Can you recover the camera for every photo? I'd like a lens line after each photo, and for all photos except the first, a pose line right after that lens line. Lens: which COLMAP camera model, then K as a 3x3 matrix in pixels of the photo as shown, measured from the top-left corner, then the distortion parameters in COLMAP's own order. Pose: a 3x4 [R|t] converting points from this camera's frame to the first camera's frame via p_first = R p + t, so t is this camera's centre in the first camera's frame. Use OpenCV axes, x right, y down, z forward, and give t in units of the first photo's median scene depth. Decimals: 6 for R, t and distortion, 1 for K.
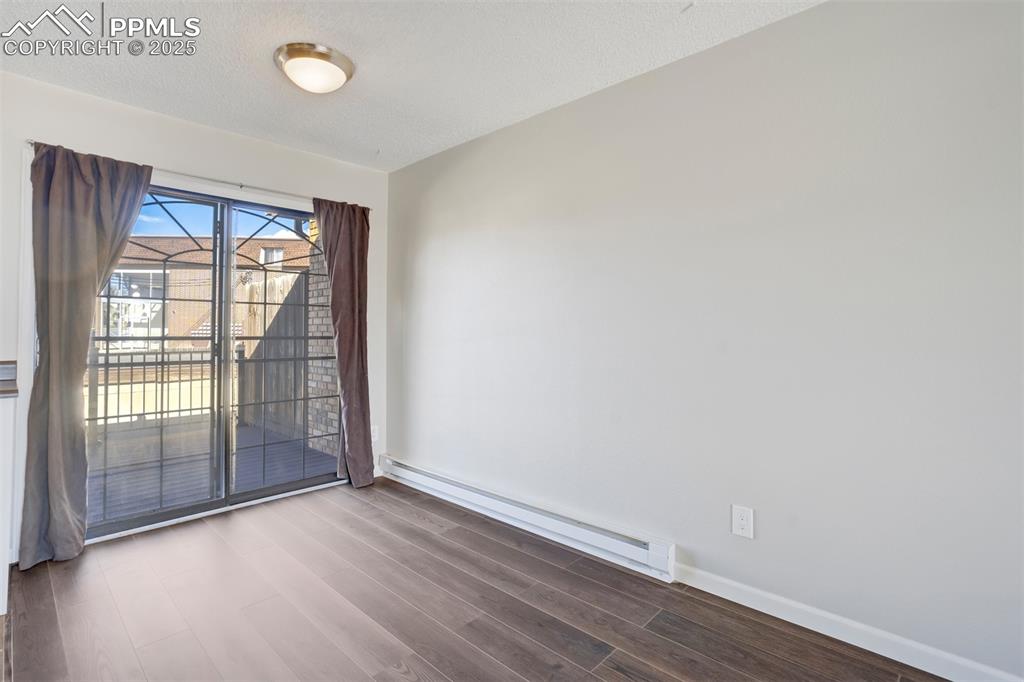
lens RADIAL K [[501.0, 0, 510.1], [0, 501.0, 327.8], [0, 0, 1]] dist [-0.002468, -0.000473]
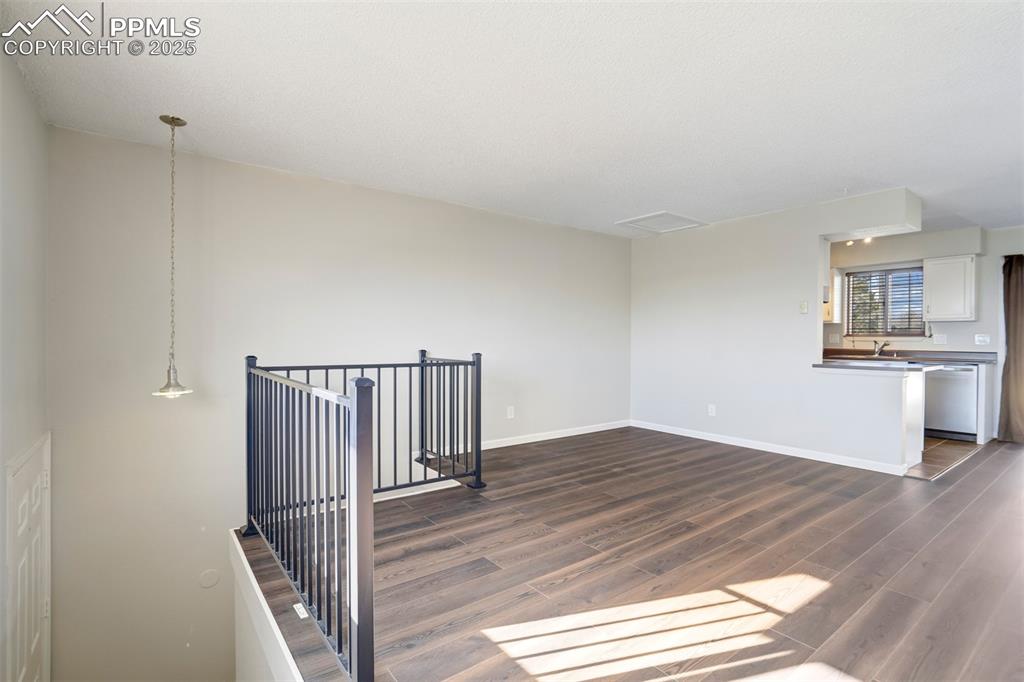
lens RADIAL K [[479.0, 0, 512.0], [0, 479.0, 341.0], [0, 0, 1]] dist [-0.043709, 0.020823]
pose [[-0.148624, 0.000189, -0.988894, 1.142687], [0.001352, 0.999999, -0.000012, 0.008753], [0.988893, -0.001338, -0.148624, -0.689395]]
